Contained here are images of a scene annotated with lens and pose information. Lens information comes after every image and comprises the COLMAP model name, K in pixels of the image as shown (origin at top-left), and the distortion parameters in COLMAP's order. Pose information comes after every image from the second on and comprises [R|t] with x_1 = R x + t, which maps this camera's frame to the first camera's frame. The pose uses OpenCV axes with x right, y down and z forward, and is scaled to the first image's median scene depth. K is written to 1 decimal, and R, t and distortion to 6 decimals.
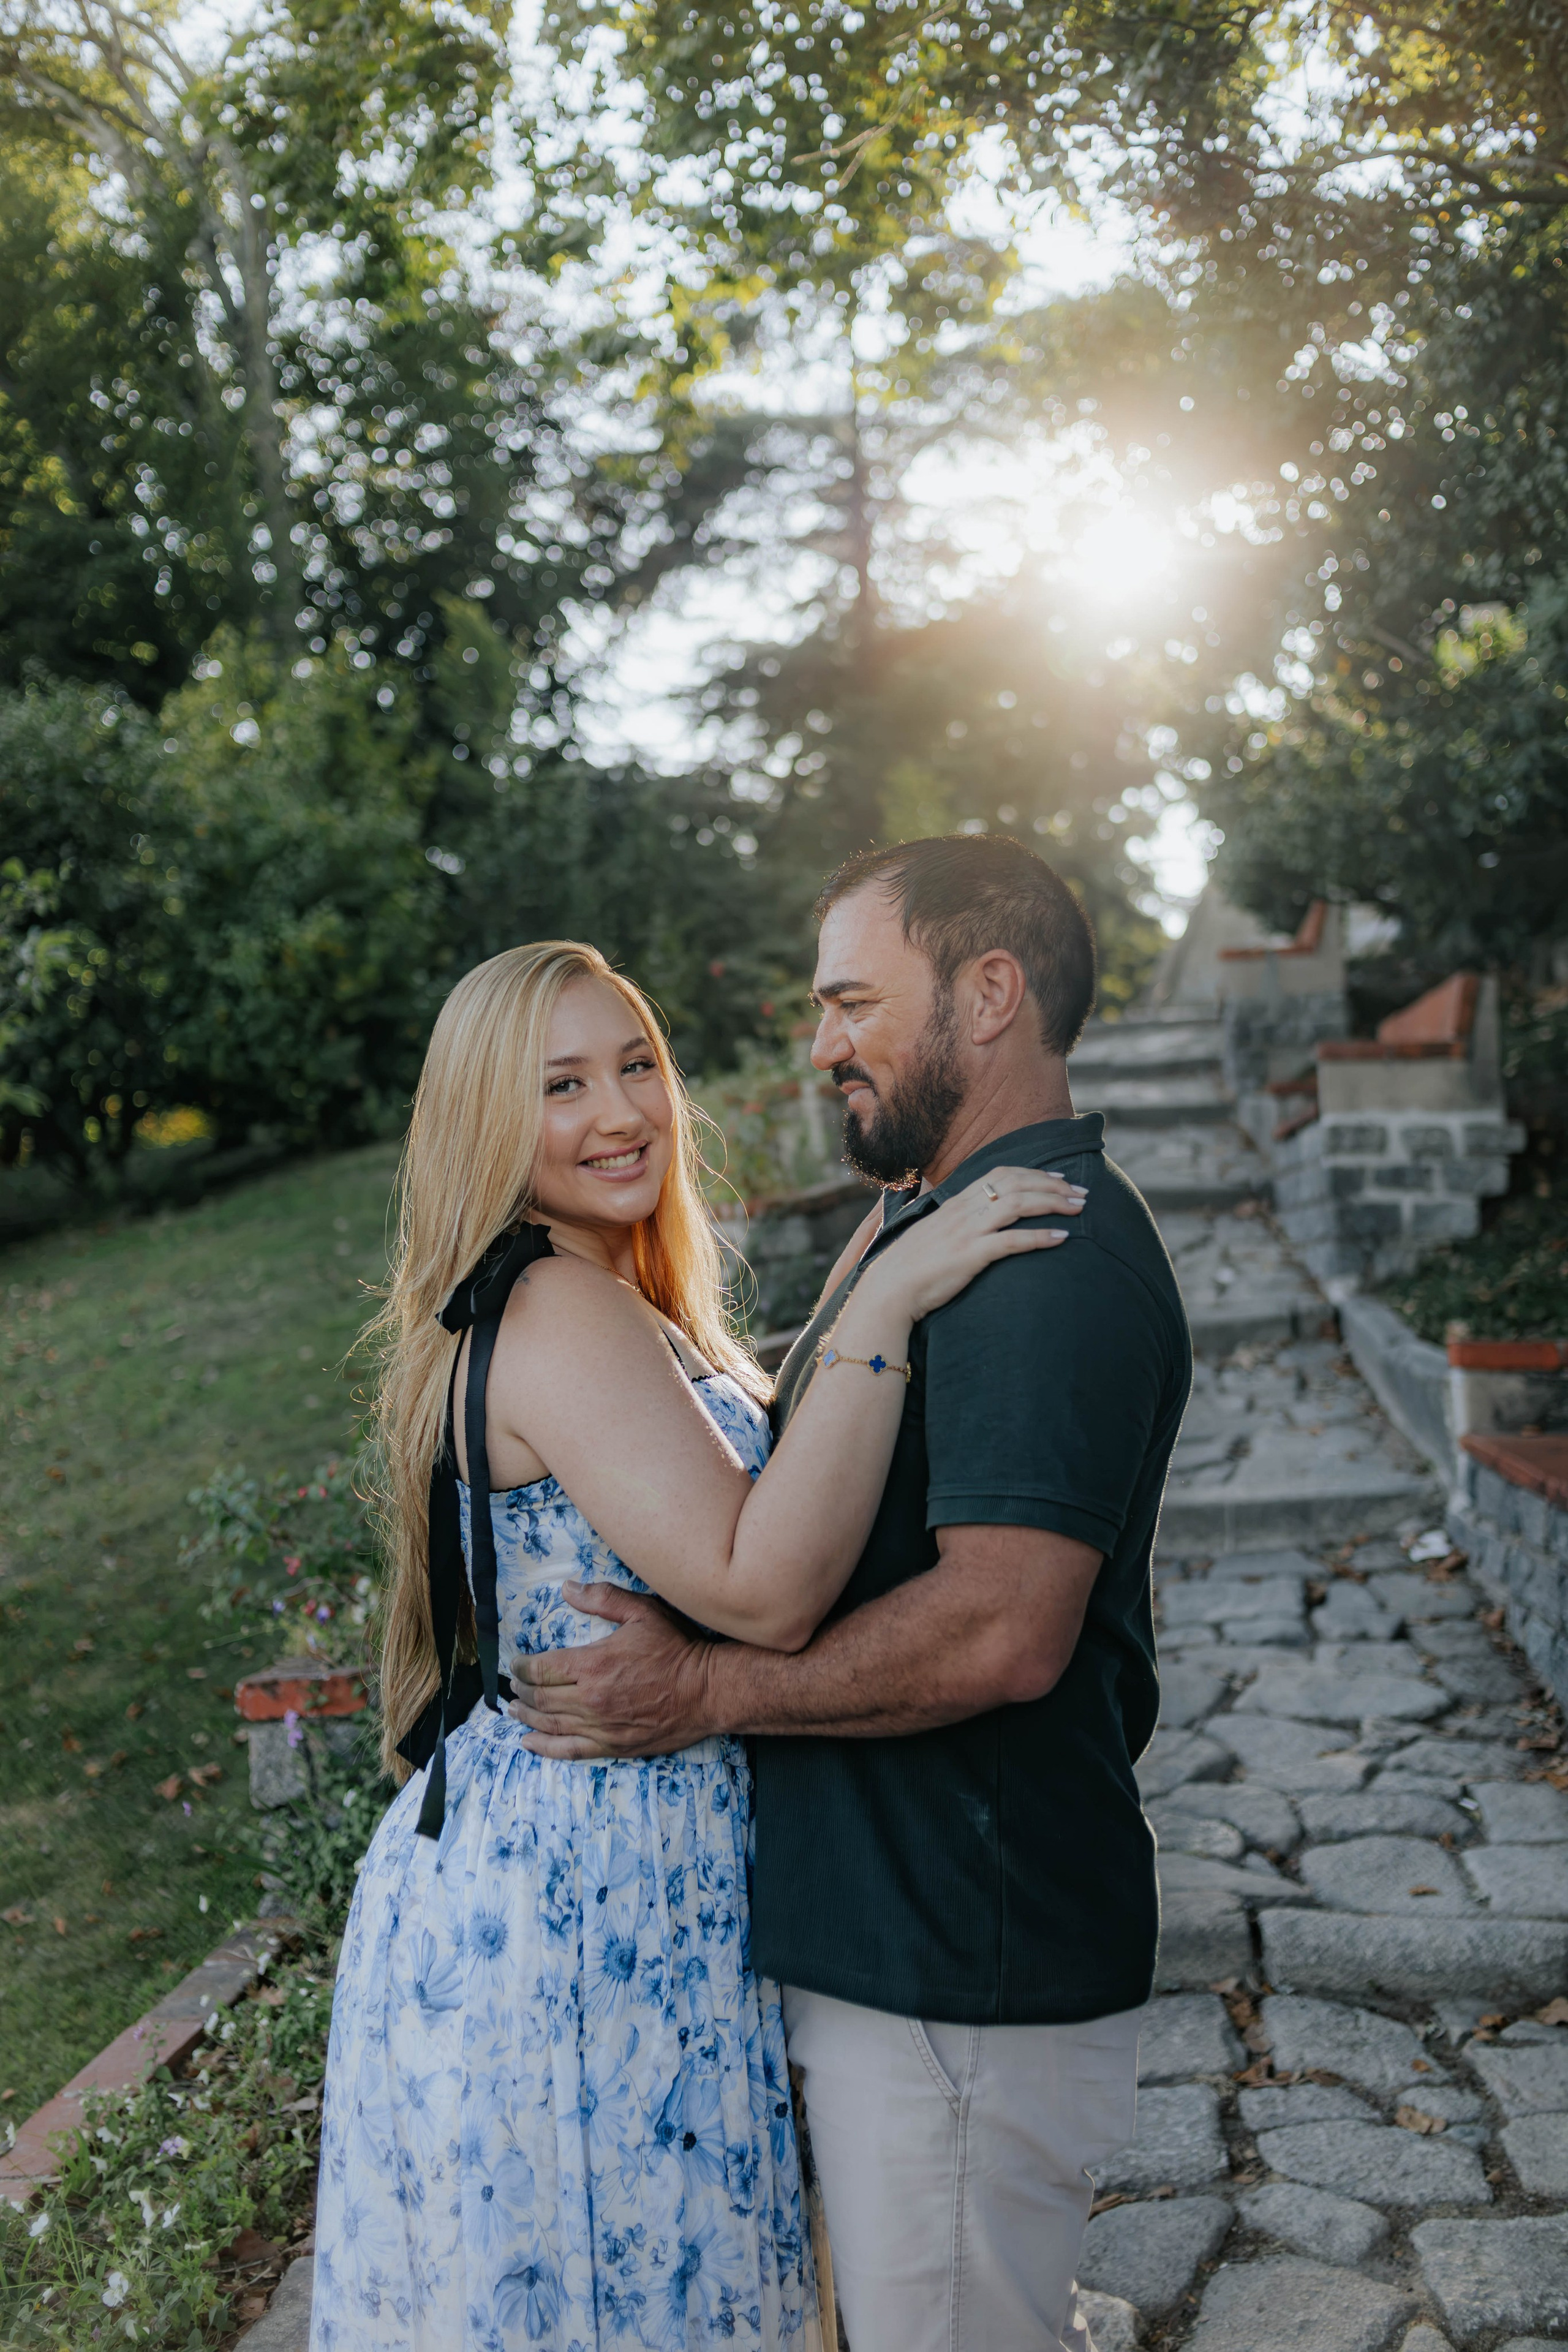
lens RADIAL K [[2290.8, 0, 792.4], [0, 2290.8, 1167.6], [0, 0, 1]] dist [-0.010036, 0.026225]
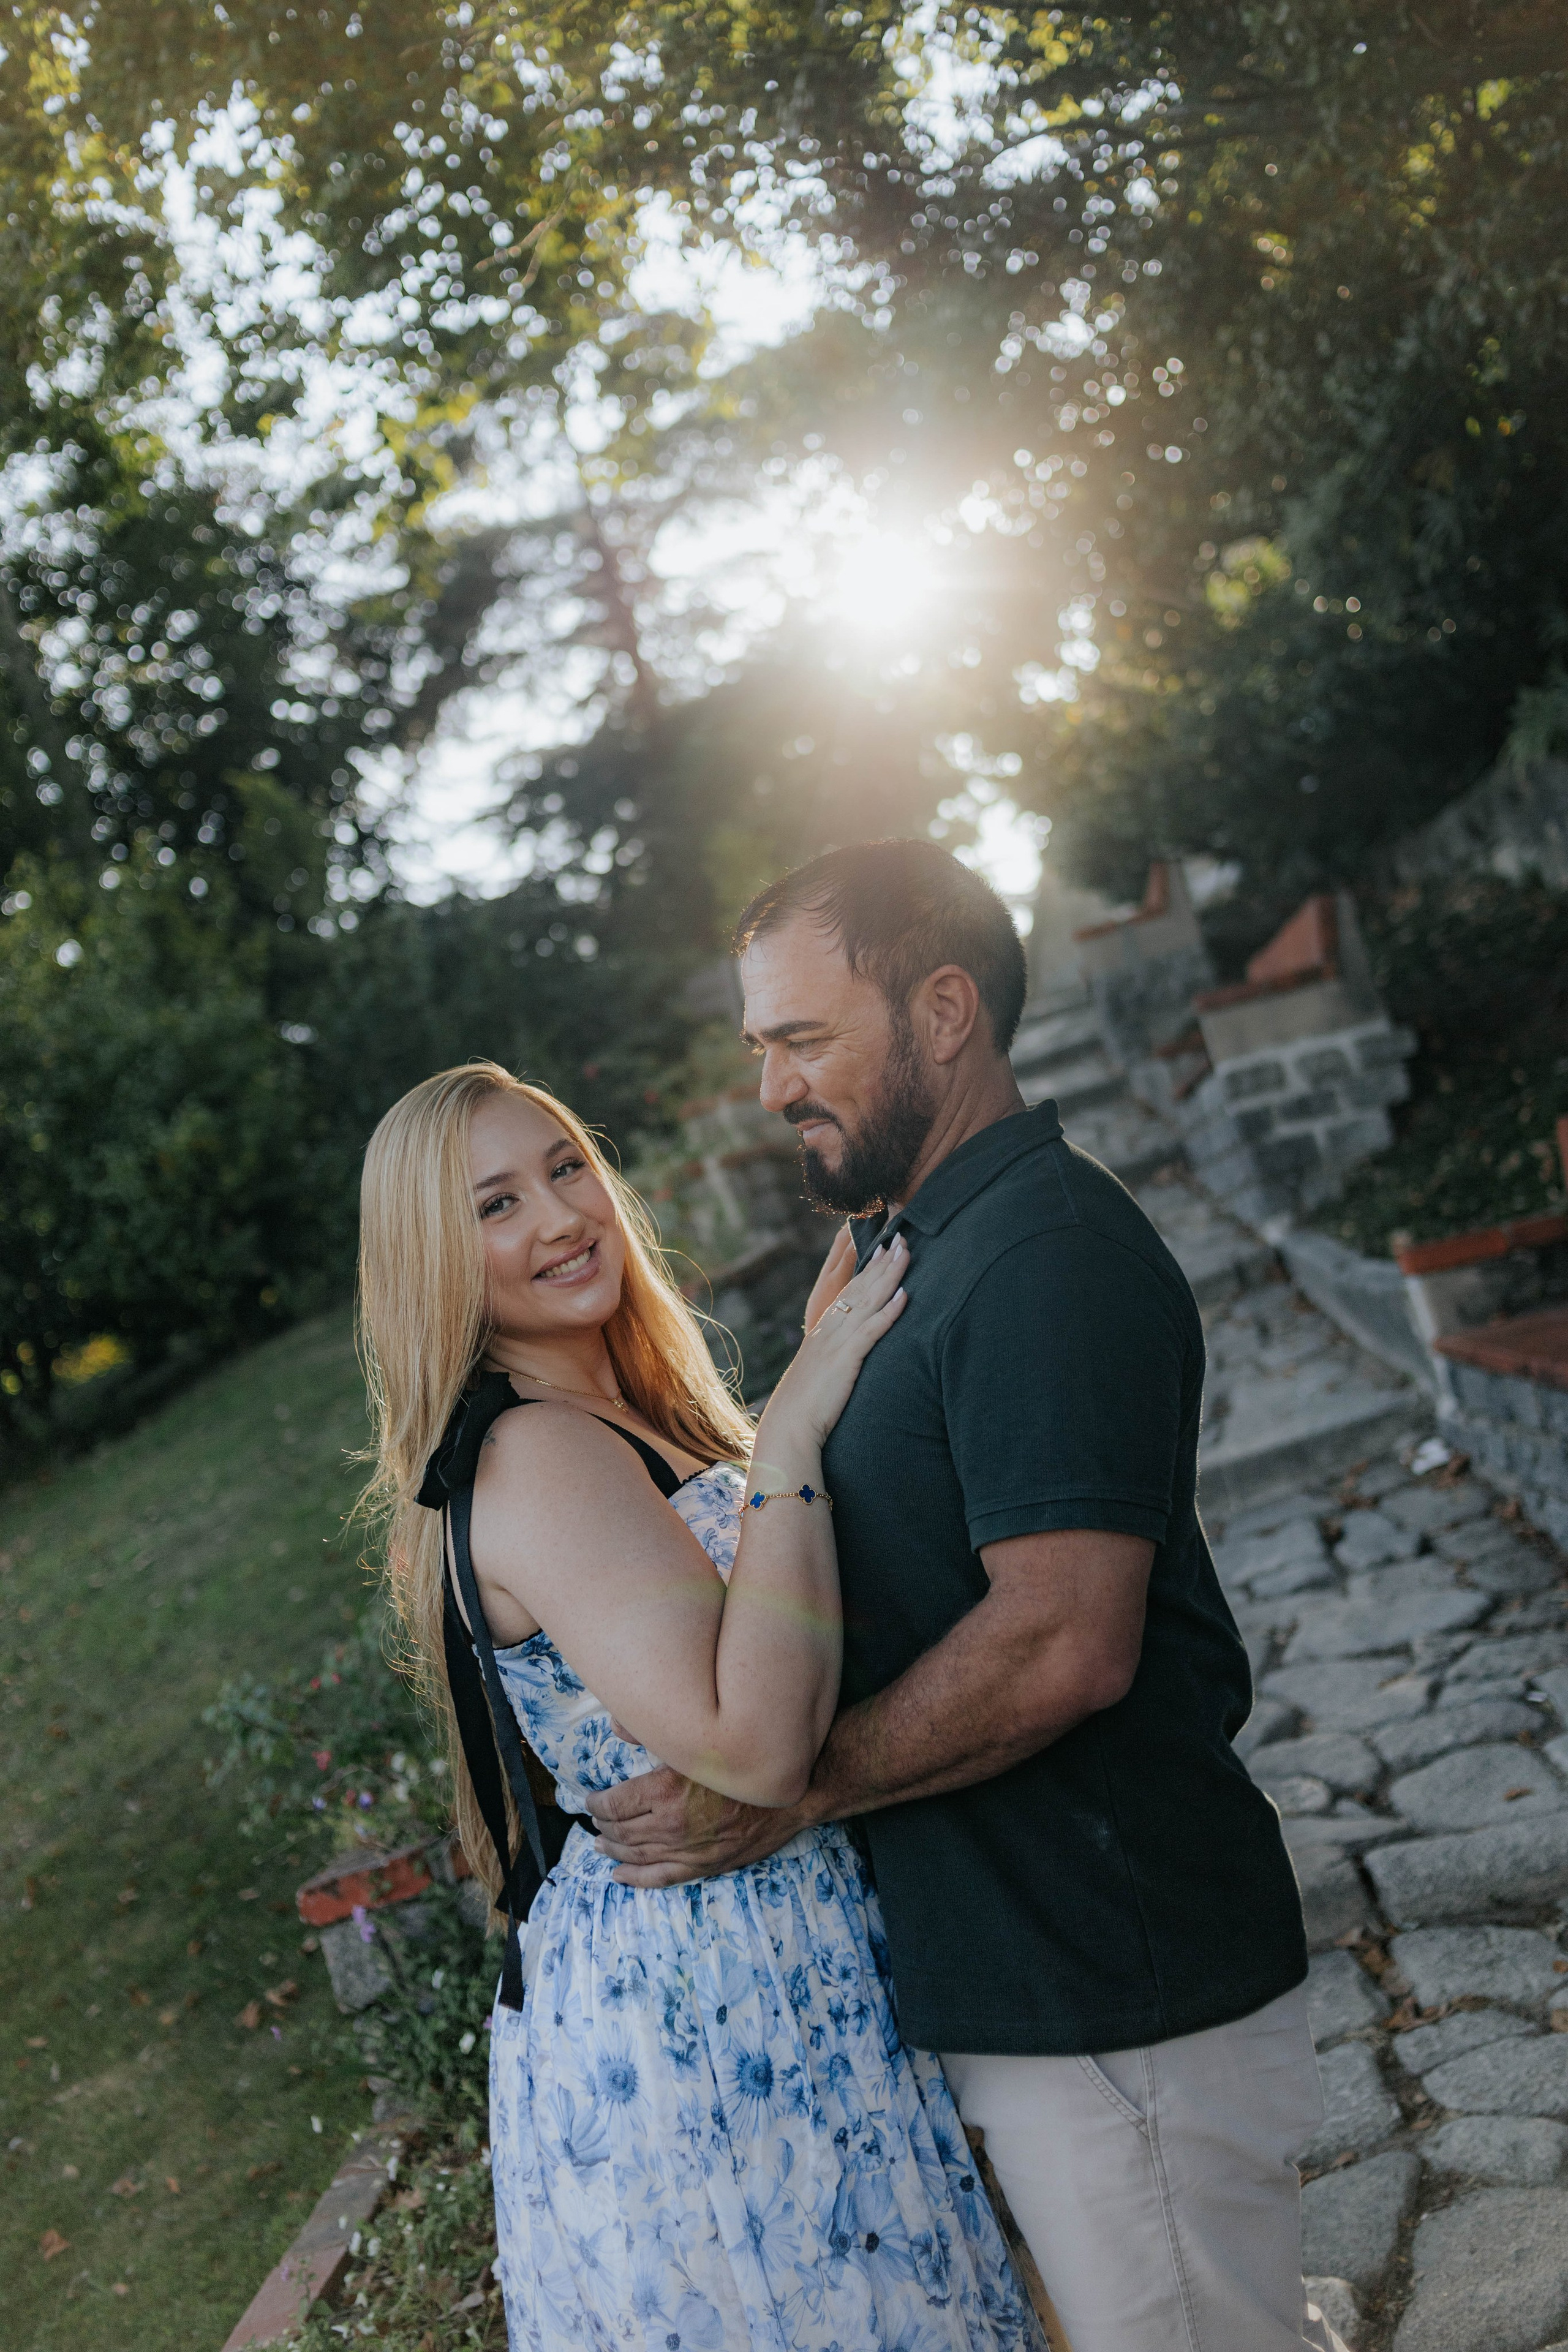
lens RADIAL K [[2293.2, 0, 791.8], [0, 2293.2, 1168.9], [0, 0, 1]] dist [-0.008481, 0.020654]
pose [[0.969691, -0.240364, 0.043869, -0.002374], [0.241585, 0.970058, -0.024979, 0.000795], [-0.036551, 0.034820, 0.998725, 0.003375]]
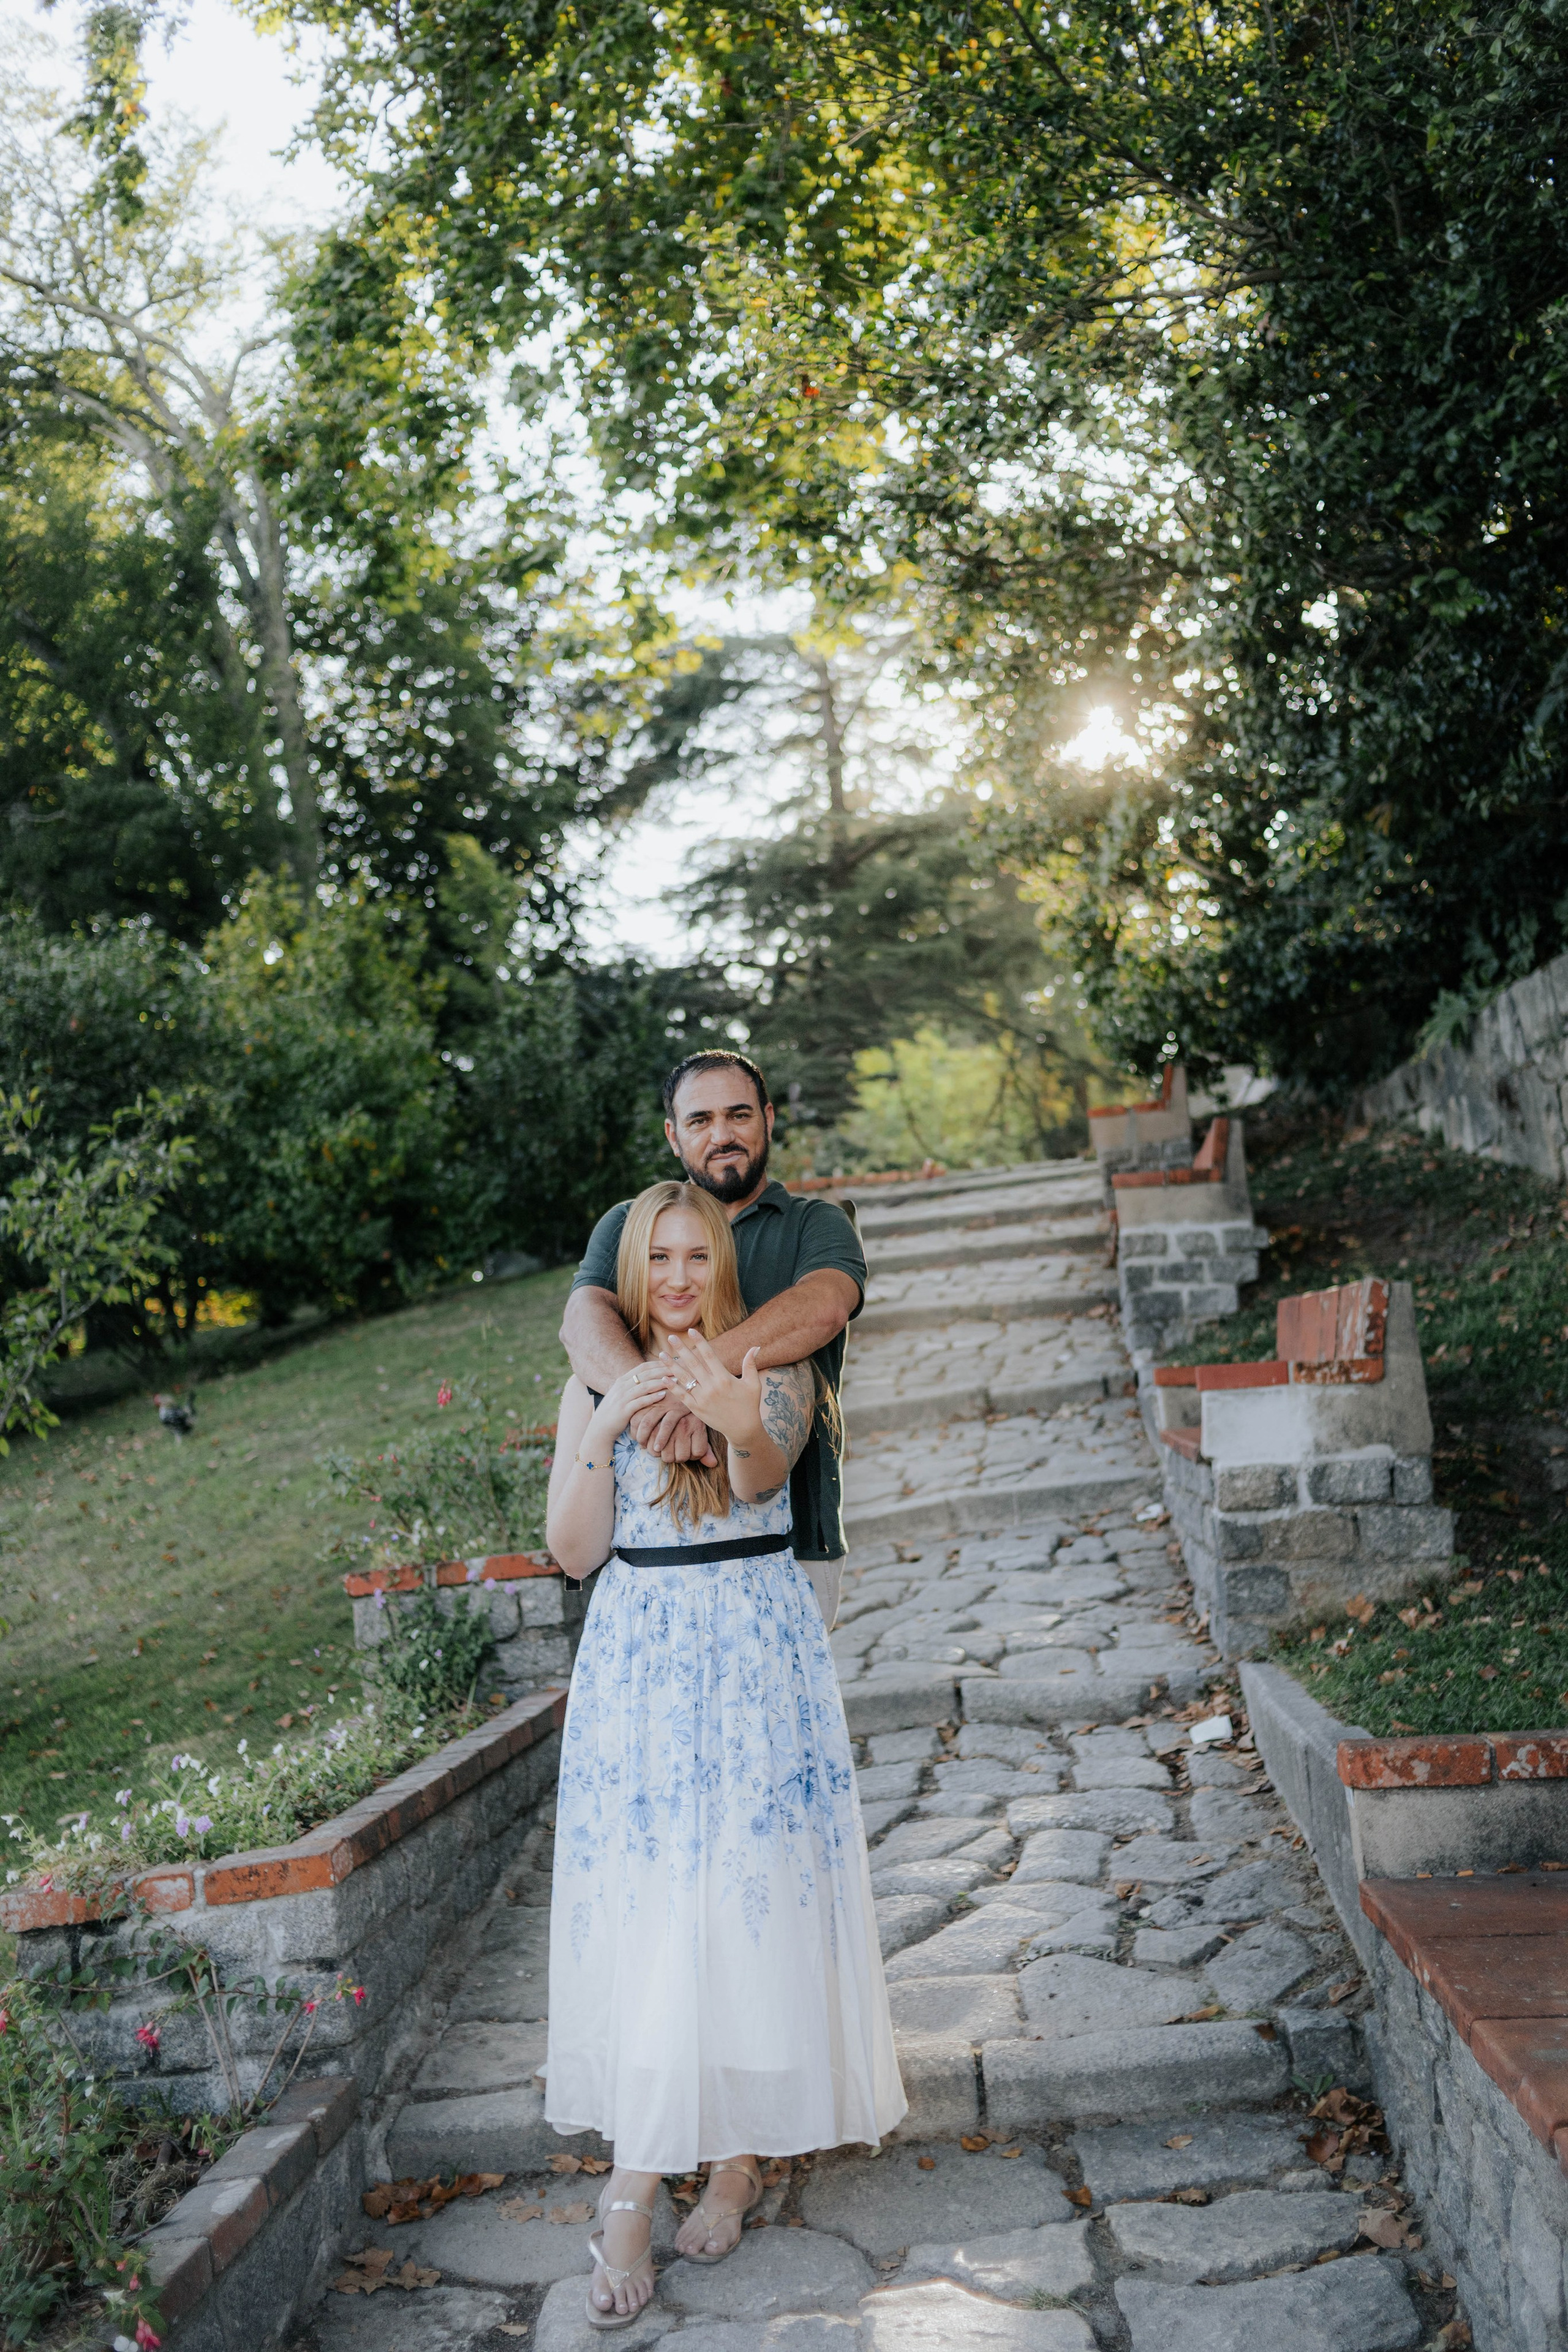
lens RADIAL K [[2301.6, 0, 794.3], [0, 2301.6, 1173.4], [0, 0, 1]] dist [0.001951, 0.005600]
pose [[0.998845, -0.047536, -0.007039, 0.034499], [0.046867, 0.996018, -0.075839, 0.024161], [0.010616, 0.075421, 0.997095, -0.216670]]
